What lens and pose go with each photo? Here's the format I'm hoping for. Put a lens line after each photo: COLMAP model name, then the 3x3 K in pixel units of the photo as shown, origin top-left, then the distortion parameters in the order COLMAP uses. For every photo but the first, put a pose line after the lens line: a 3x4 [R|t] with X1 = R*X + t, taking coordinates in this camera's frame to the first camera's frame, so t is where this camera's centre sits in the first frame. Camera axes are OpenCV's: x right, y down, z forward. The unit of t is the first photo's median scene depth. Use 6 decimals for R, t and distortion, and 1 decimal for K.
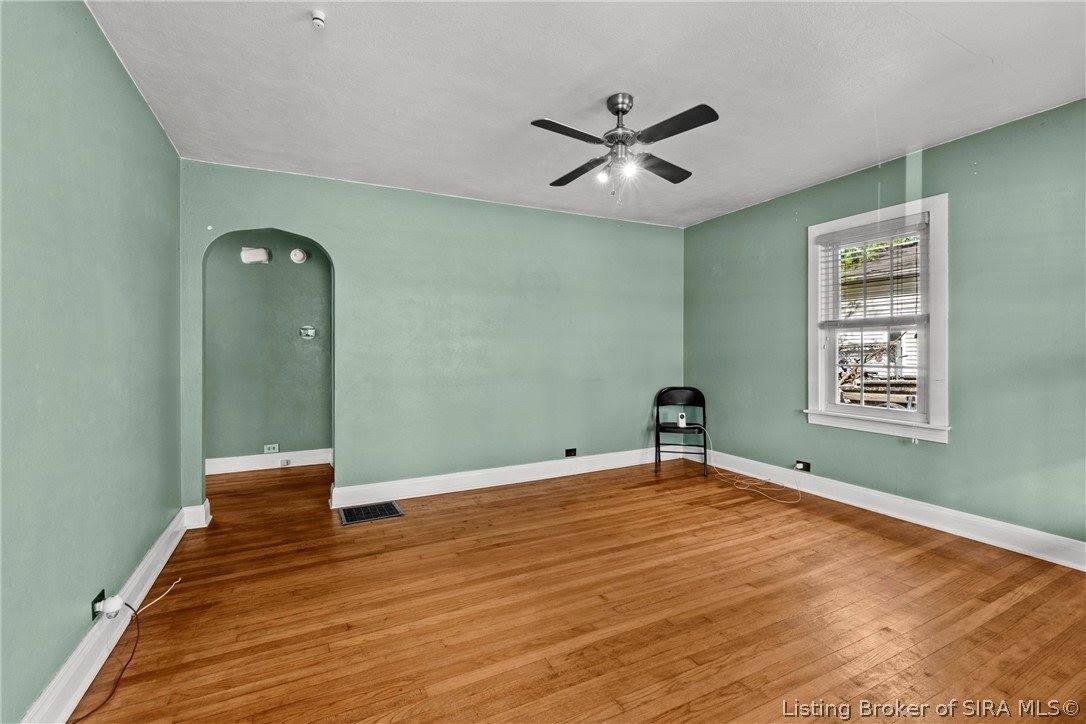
lens RADIAL K [[474.8, 0, 541.7], [0, 474.8, 353.9], [0, 0, 1]] dist [-0.008341, 0.000002]
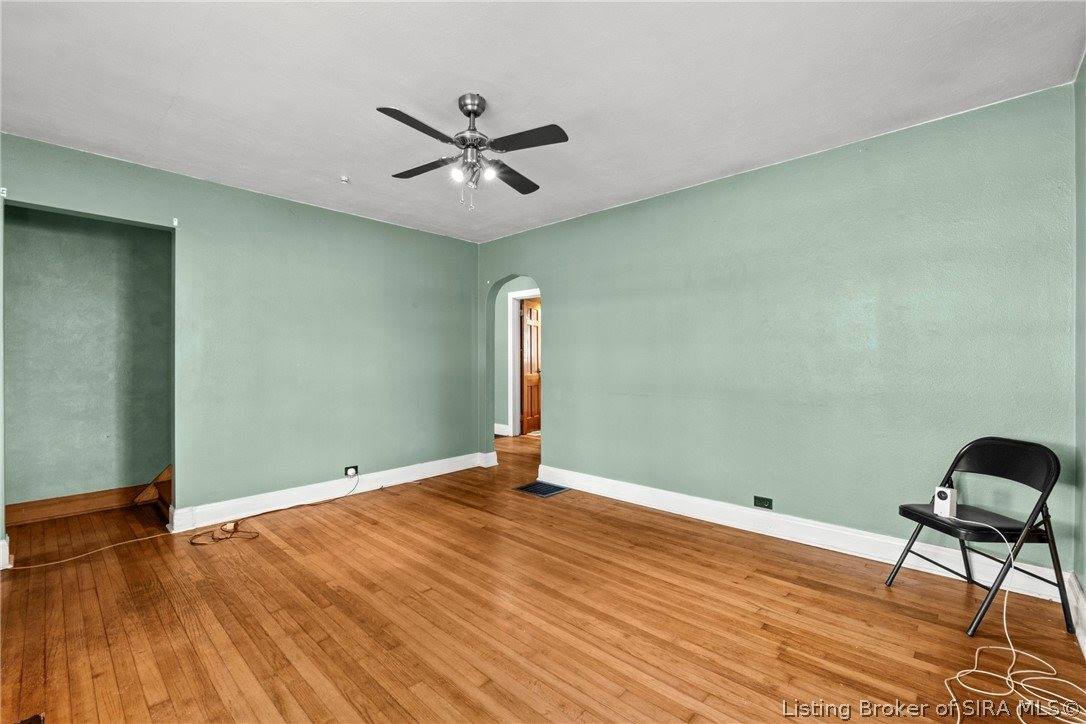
lens RADIAL K [[474.8, 0, 547.8], [0, 474.8, 368.7], [0, 0, 1]] dist [-0.008341, 0.000002]
pose [[0.337630, 0.020444, -0.941057, 0.819243], [-0.009121, 0.999788, 0.018447, -0.005057], [0.941235, 0.002355, 0.337745, 0.602079]]
